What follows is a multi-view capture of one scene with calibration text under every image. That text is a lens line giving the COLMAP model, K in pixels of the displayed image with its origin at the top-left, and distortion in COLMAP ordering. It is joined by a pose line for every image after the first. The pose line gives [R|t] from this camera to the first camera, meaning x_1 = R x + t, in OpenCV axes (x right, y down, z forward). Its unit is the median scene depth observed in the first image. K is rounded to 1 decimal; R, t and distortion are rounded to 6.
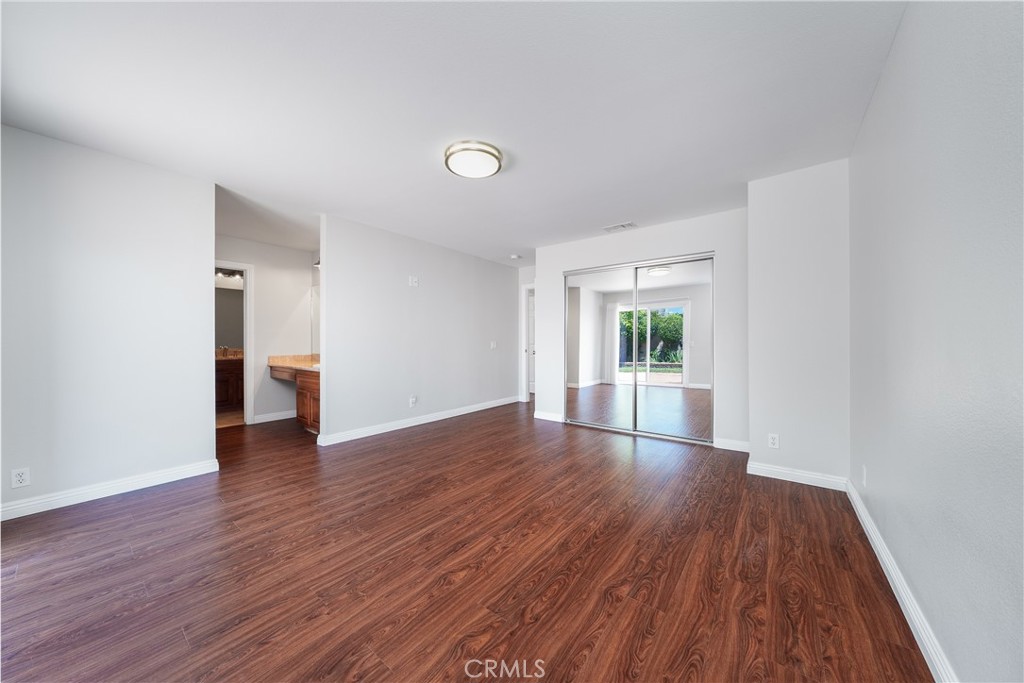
lens RADIAL K [[350.9, 0, 511.3], [0, 350.9, 331.4], [0, 0, 1]] dist [-0.002214, -0.000012]
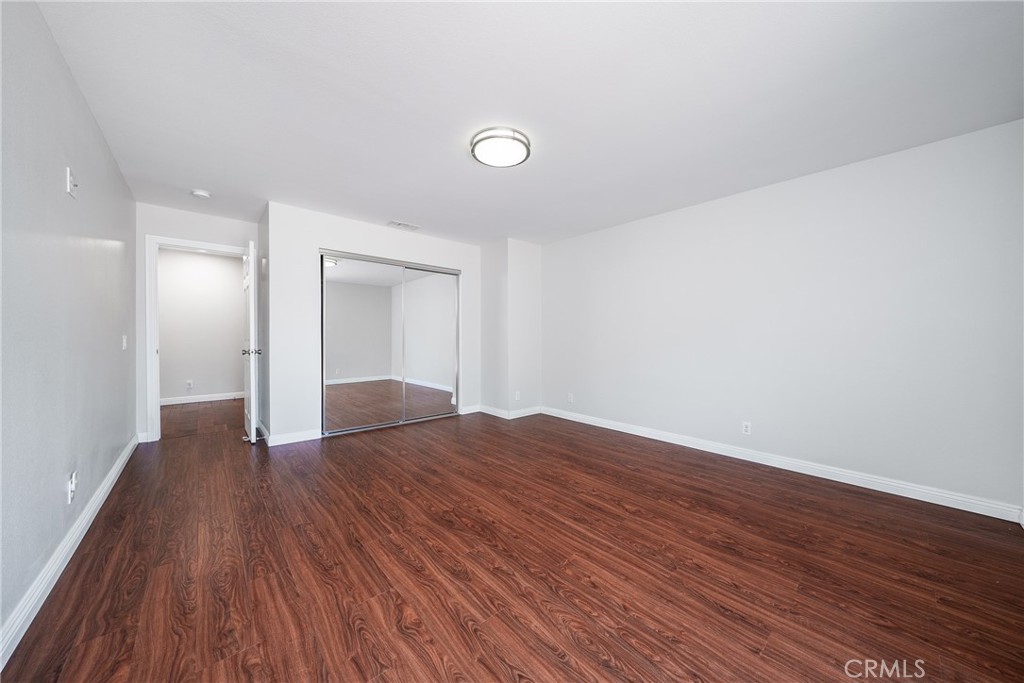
lens RADIAL K [[350.9, 0, 513.5], [0, 350.9, 342.7], [0, 0, 1]] dist [-0.002214, -0.000012]
pose [[0.178966, -0.015623, 0.983731, -1.265078], [-0.033521, 0.999197, 0.021967, 0.020939], [-0.983284, -0.036907, 0.178299, 0.976795]]
